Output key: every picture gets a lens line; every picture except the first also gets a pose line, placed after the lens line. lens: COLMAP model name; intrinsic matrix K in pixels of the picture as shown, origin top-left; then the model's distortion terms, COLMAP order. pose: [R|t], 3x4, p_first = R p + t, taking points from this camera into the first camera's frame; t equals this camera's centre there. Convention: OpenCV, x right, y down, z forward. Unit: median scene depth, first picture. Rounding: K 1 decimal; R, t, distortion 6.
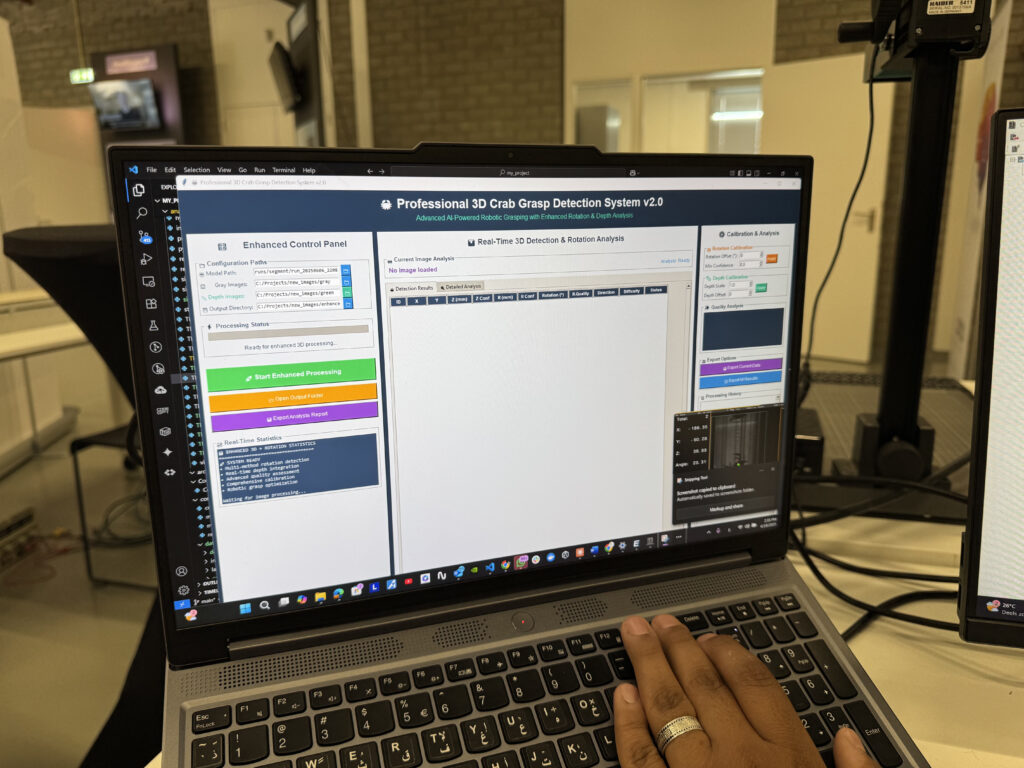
lens RADIAL K [[750.8, 0, 512.0], [0, 750.8, 384.0], [0, 0, 1]] dist [-0.009814, 0.005570]
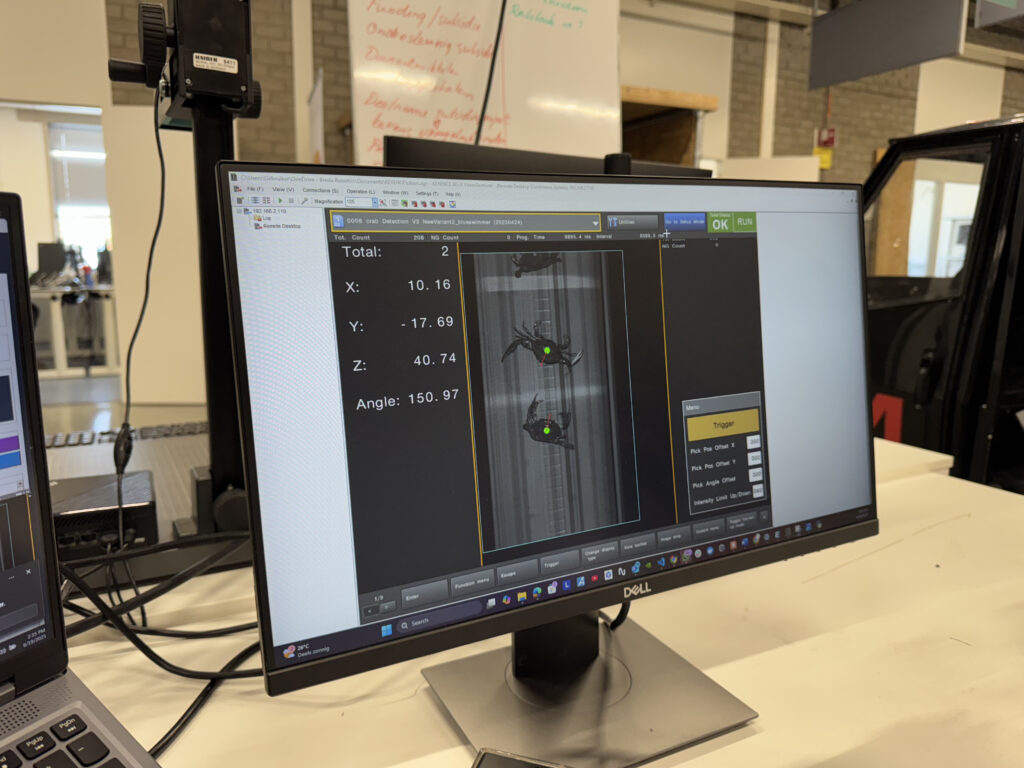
lens RADIAL K [[739.5, 0, 512.0], [0, 739.5, 384.0], [0, 0, 1]] dist [0.063045, -0.108006]
pose [[0.711059, -0.097589, 0.696328, 0.119635], [0.139002, 0.990287, -0.003156, -0.008401], [-0.689256, 0.099036, 0.717717, 0.027284]]
